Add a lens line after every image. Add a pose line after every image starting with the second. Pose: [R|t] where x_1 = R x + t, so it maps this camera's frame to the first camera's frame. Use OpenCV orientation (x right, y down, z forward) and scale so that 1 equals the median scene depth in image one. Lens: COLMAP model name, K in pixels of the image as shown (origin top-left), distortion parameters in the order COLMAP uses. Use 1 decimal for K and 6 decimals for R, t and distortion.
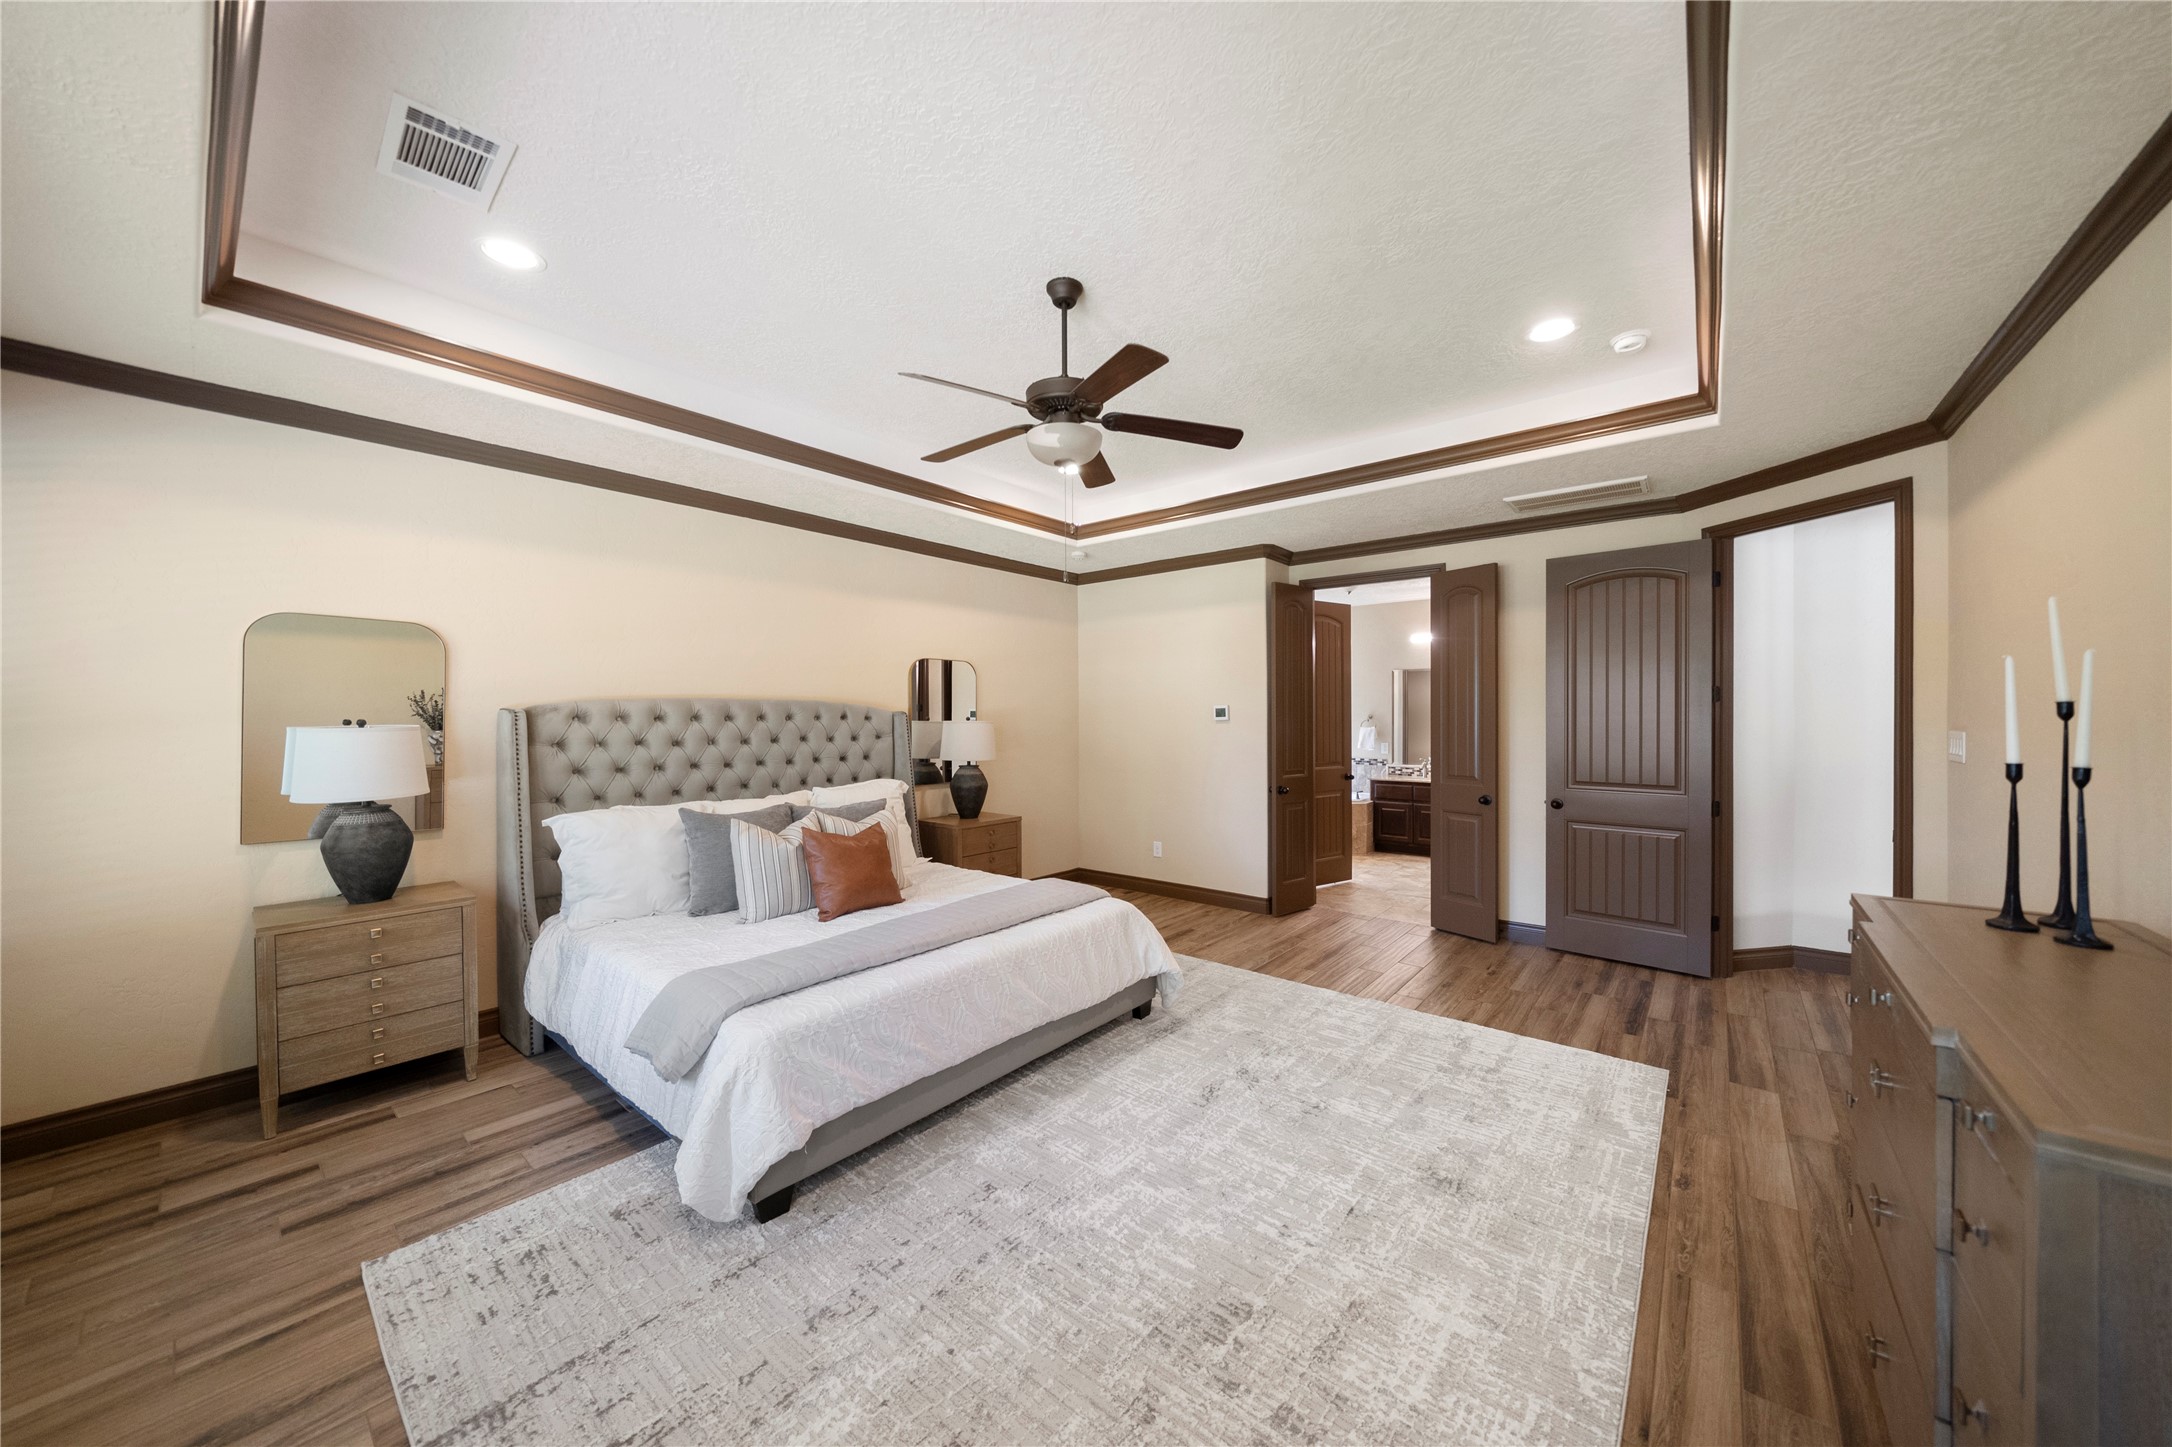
lens RADIAL K [[770.0, 0, 1074.5], [0, 770.0, 717.0], [0, 0, 1]] dist [-0.007226, 0.000418]
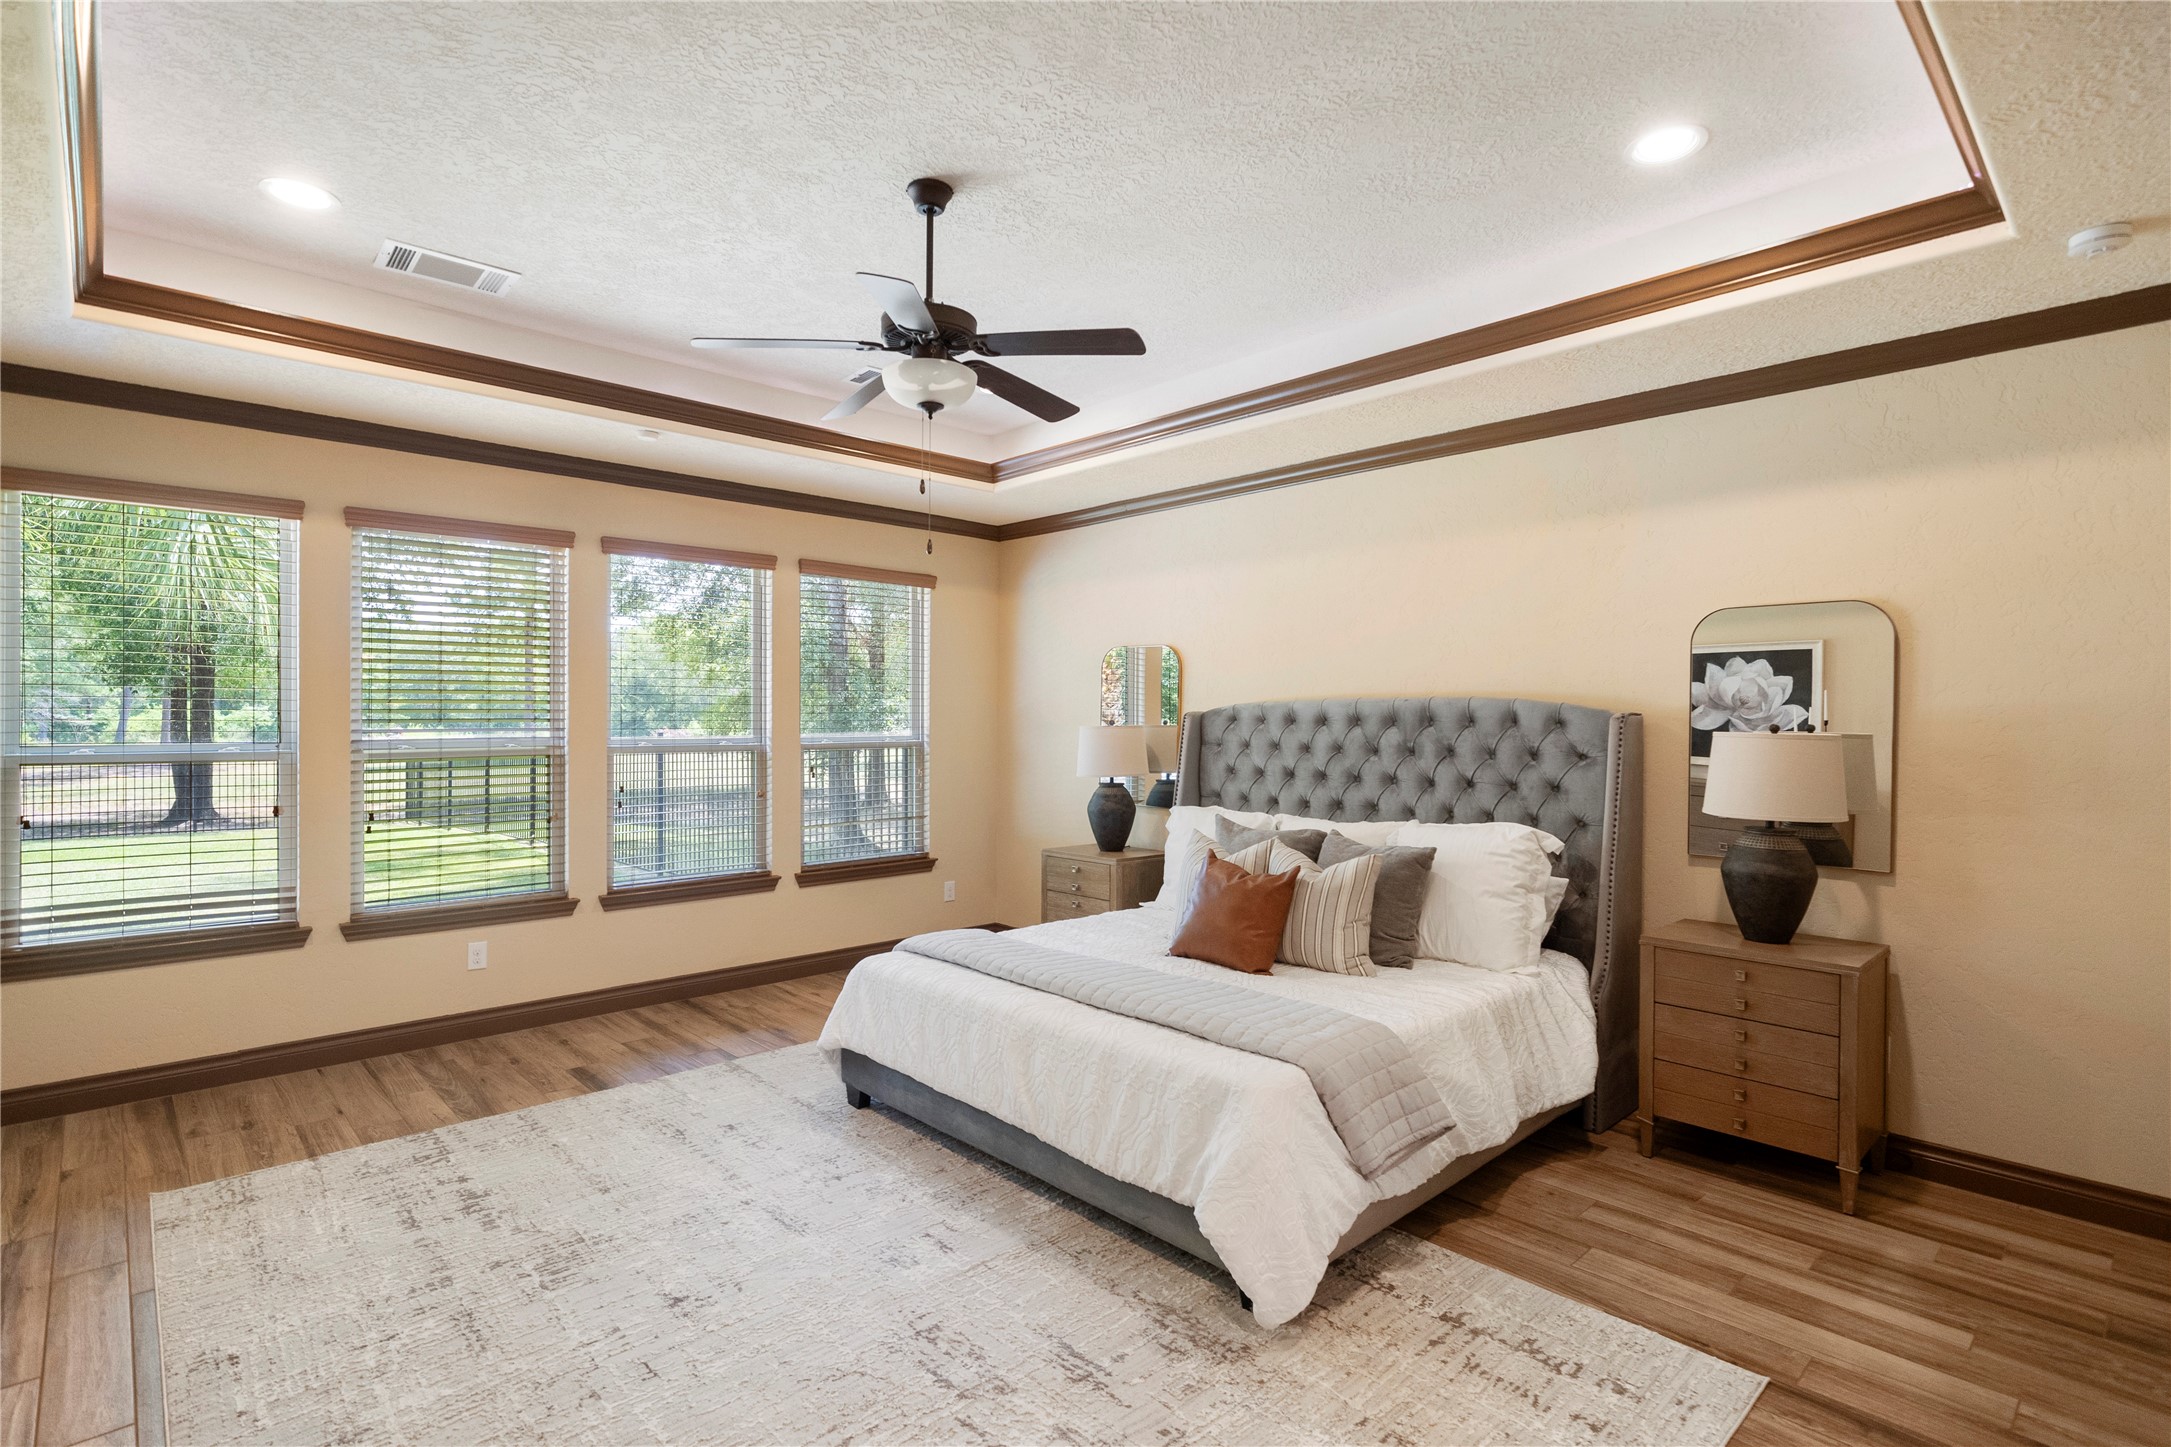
lens RADIAL K [[1047.3, 0, 1080.2], [0, 1047.3, 726.4], [0, 0, 1]] dist [0.006815, 0.000597]
pose [[-0.125168, 0.009528, -0.992090, 0.747577], [-0.007004, 0.999920, 0.010487, -0.005317], [0.992111, 0.008261, -0.125092, 0.911360]]
